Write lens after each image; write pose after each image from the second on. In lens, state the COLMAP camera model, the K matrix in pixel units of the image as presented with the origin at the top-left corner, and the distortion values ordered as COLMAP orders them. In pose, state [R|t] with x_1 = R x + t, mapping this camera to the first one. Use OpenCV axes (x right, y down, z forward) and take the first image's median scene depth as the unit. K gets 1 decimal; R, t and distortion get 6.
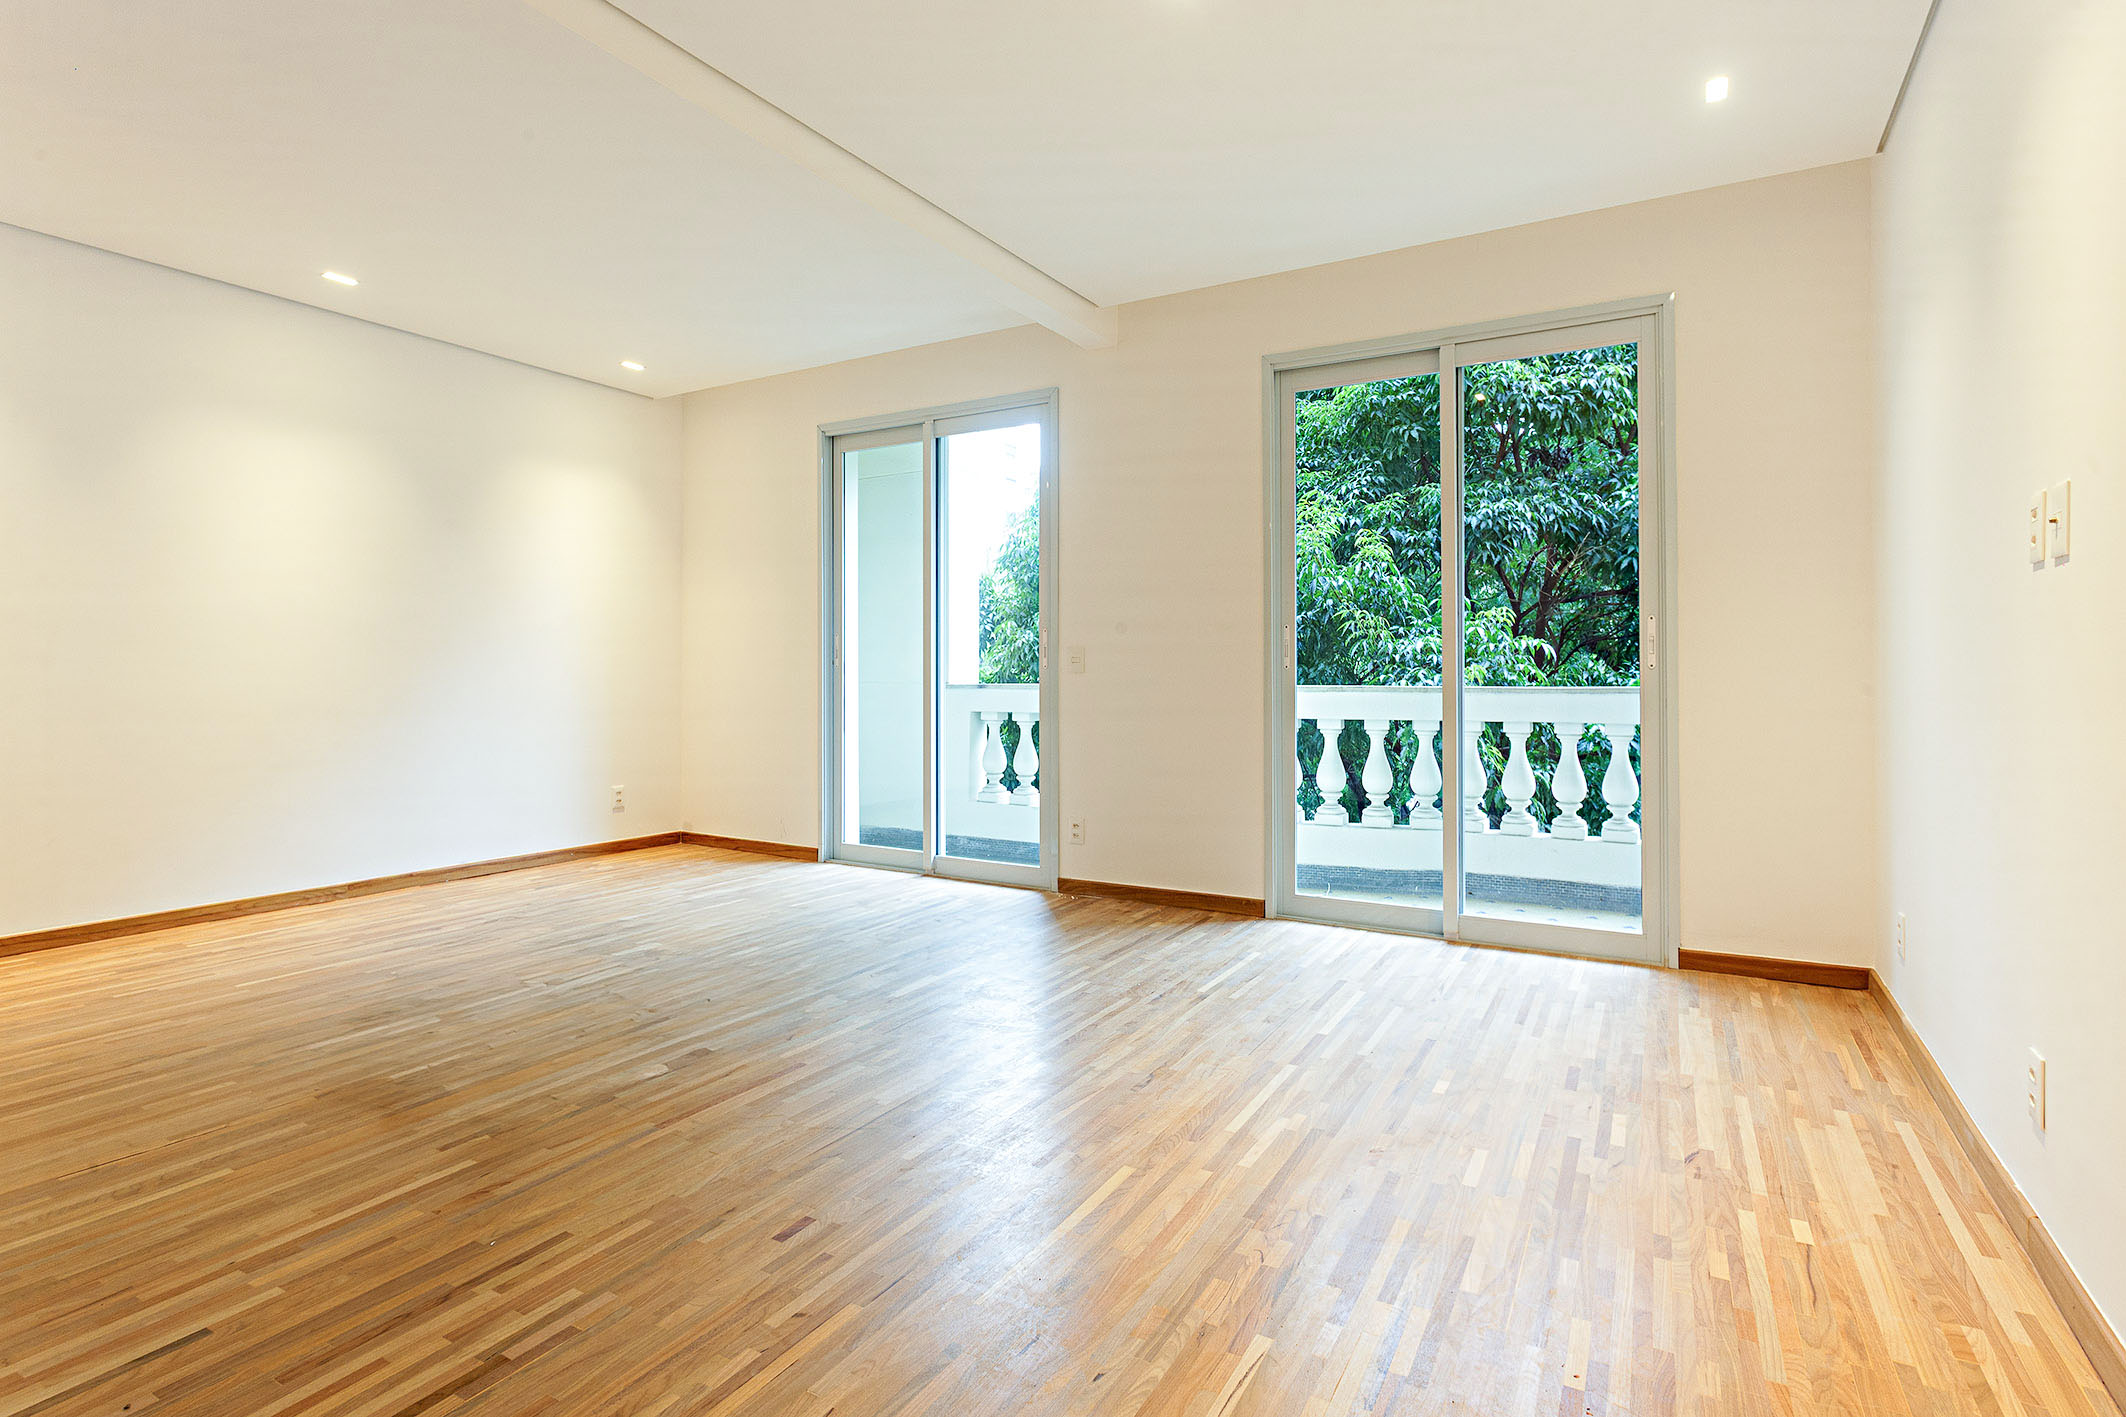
lens RADIAL K [[1020.1, 0, 1135.2], [0, 1020.1, 614.2], [0, 0, 1]] dist [-0.044106, 0.018311]
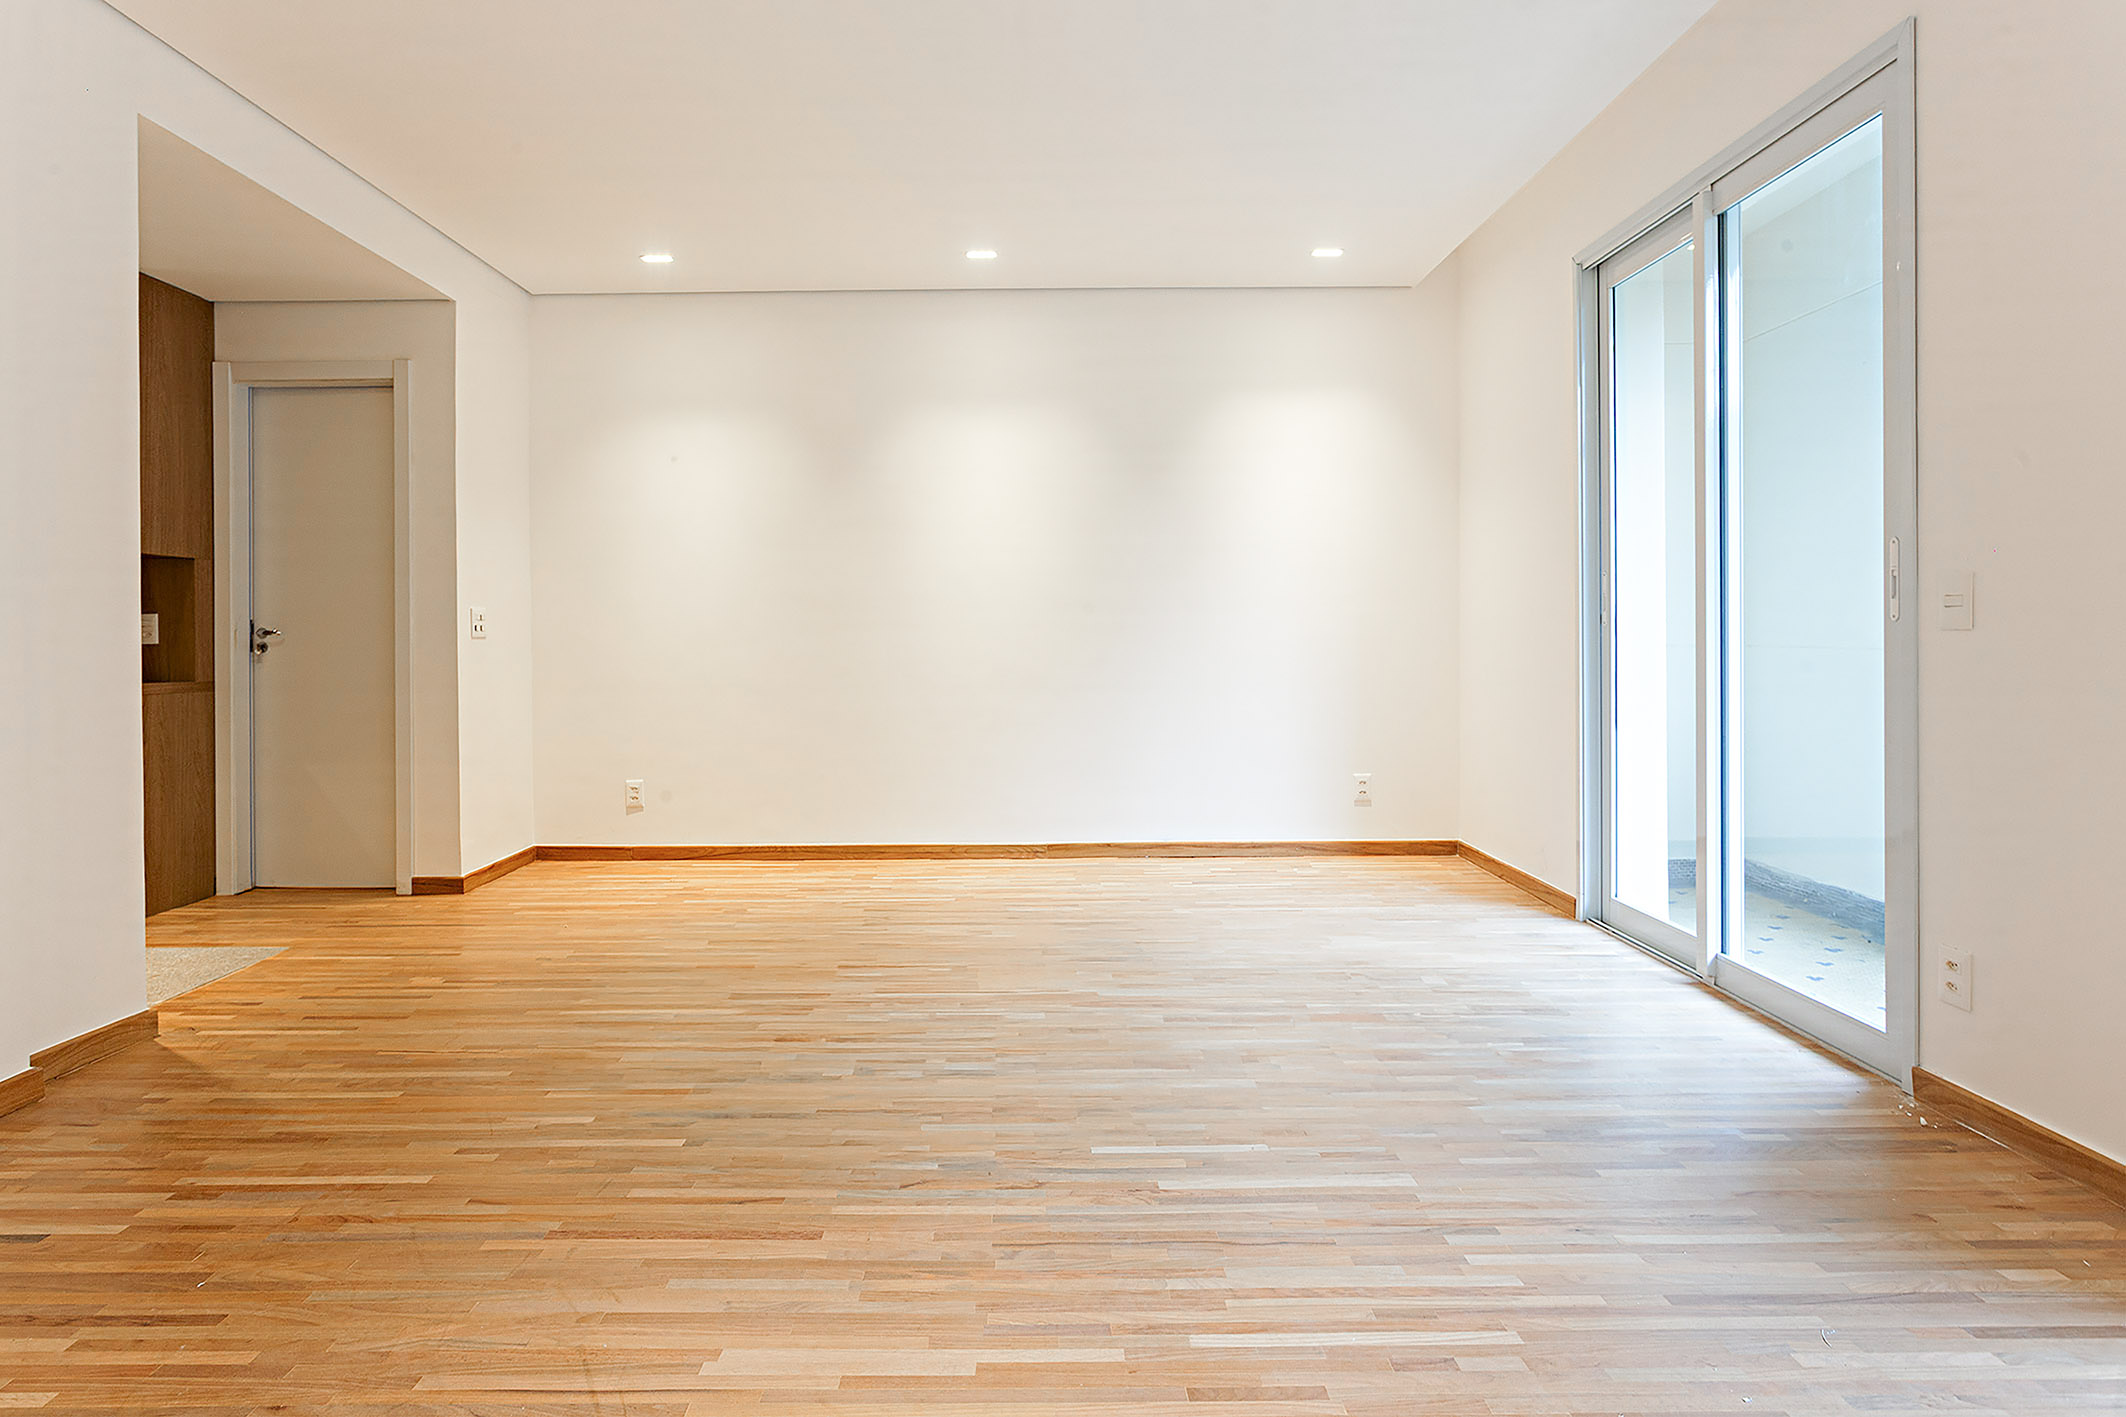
lens RADIAL K [[1110.3, 0, 1050.8], [0, 1110.3, 646.2], [0, 0, 1]] dist [-0.010902, 0.003980]
pose [[0.456137, 0.005287, -0.889894, 0.238665], [0.058968, 0.997605, 0.036152, 0.026774], [0.887954, -0.068966, 0.454733, 0.516279]]
